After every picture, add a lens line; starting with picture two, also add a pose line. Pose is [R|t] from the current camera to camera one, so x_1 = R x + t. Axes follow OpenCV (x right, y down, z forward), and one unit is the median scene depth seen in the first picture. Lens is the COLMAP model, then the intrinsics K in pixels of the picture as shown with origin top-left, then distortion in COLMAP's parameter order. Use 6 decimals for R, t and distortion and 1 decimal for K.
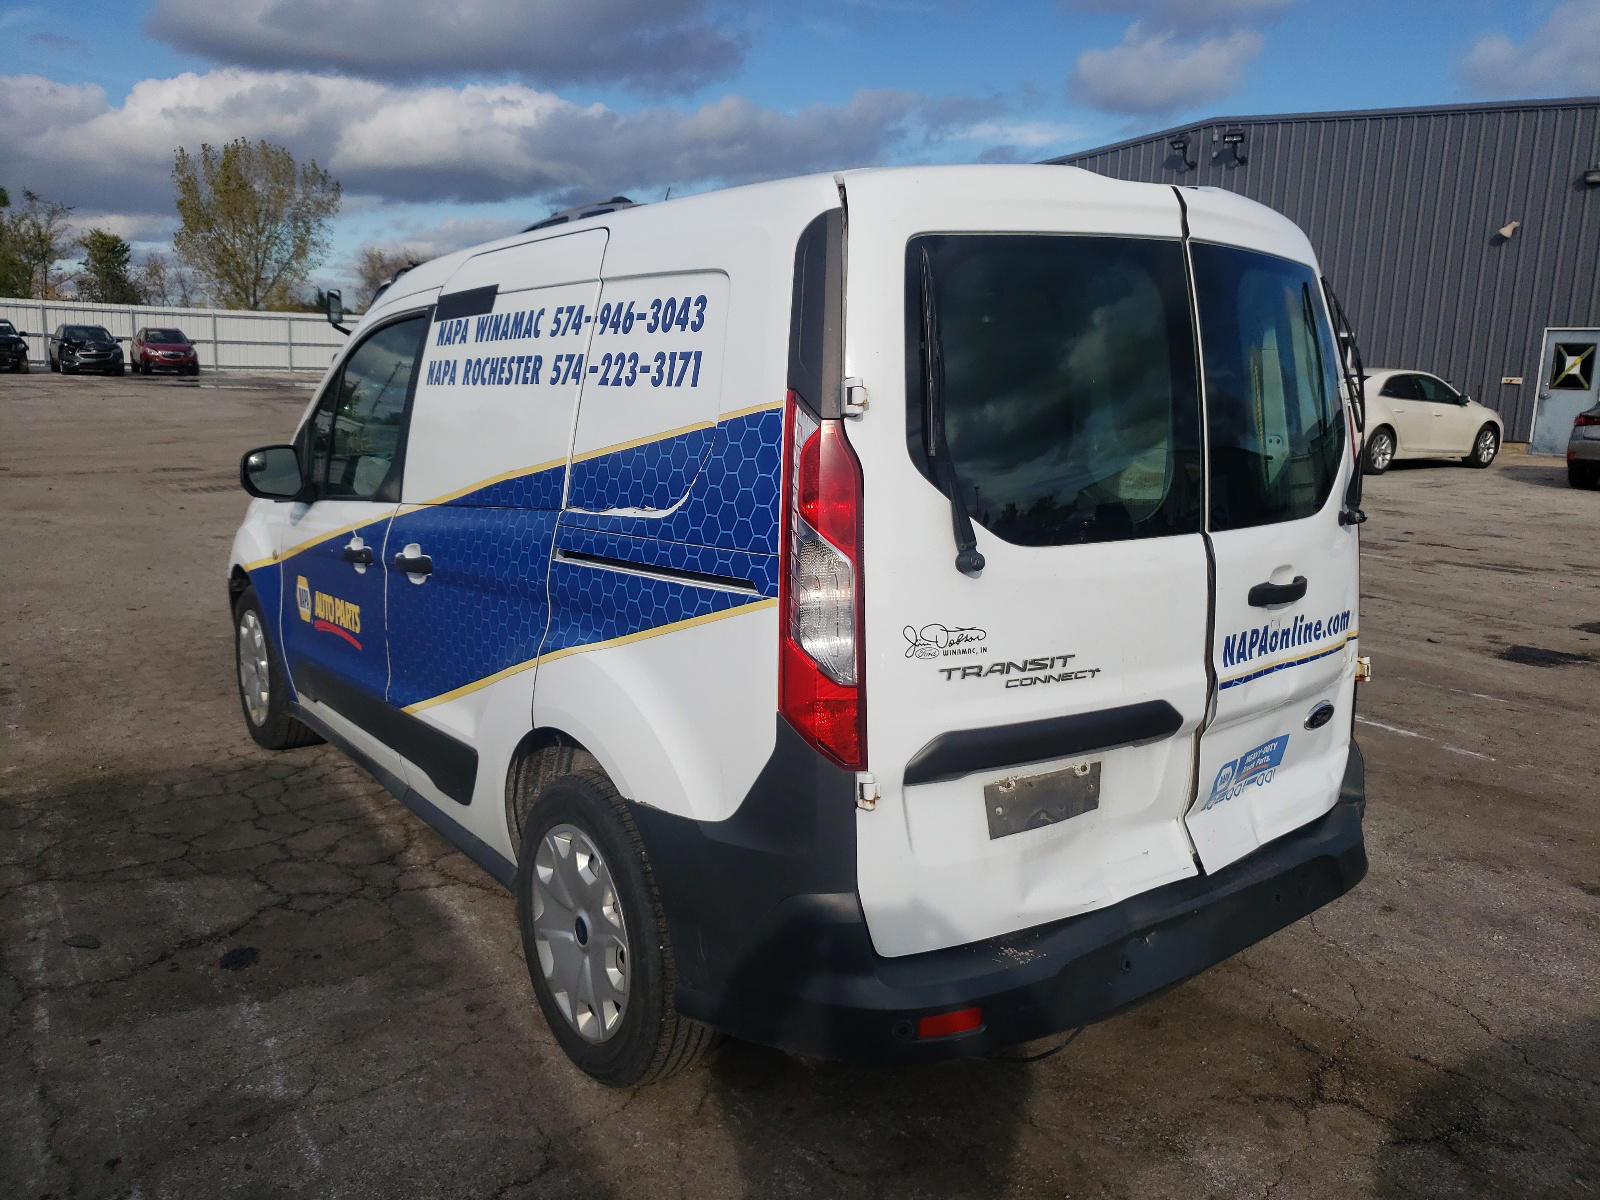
lens RADIAL K [[1231.4, 0, 802.4], [0, 1231.4, 596.4], [0, 0, 1]] dist [0.007486, 0.017477]
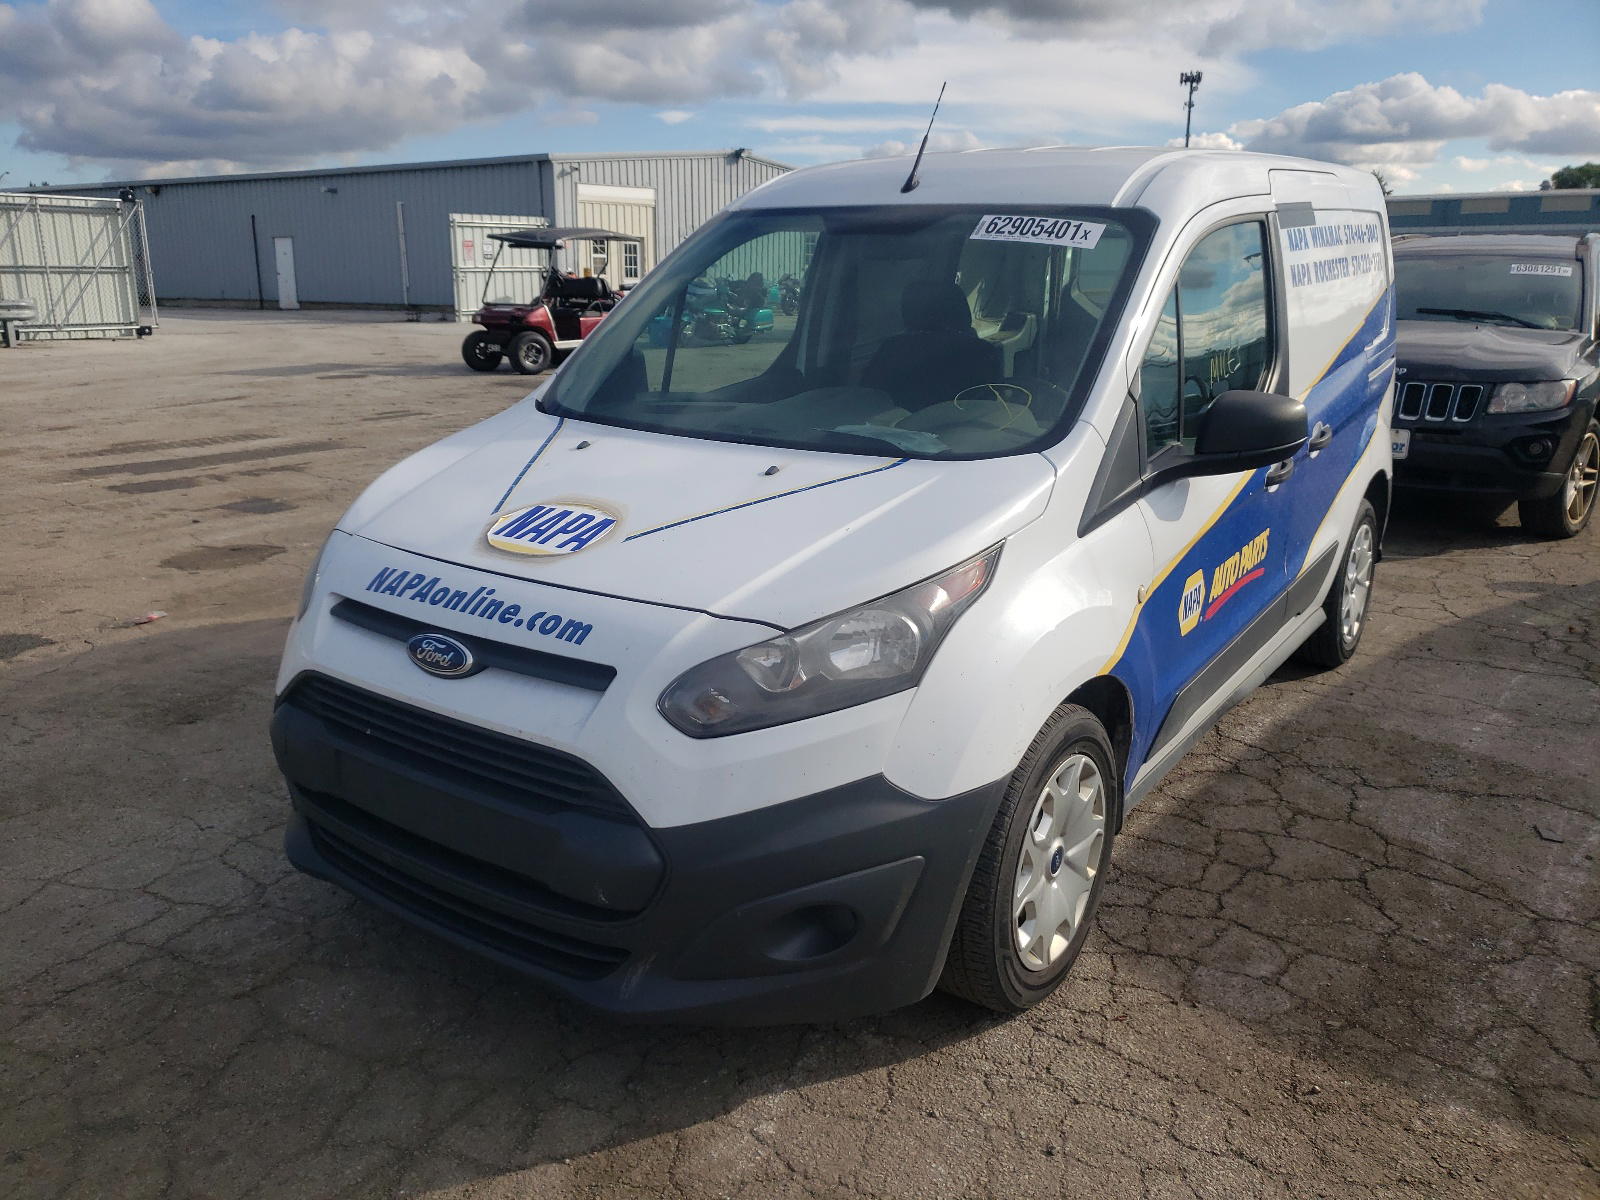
lens RADIAL K [[1231.4, 0, 766.7], [0, 1231.4, 607.2], [0, 0, 1]] dist [0.007486, 0.017477]
pose [[-0.290524, -0.289277, 0.912093, -1.201279], [0.168722, 0.922785, 0.346411, -0.353461], [-0.941875, 0.254531, -0.219284, 1.676497]]
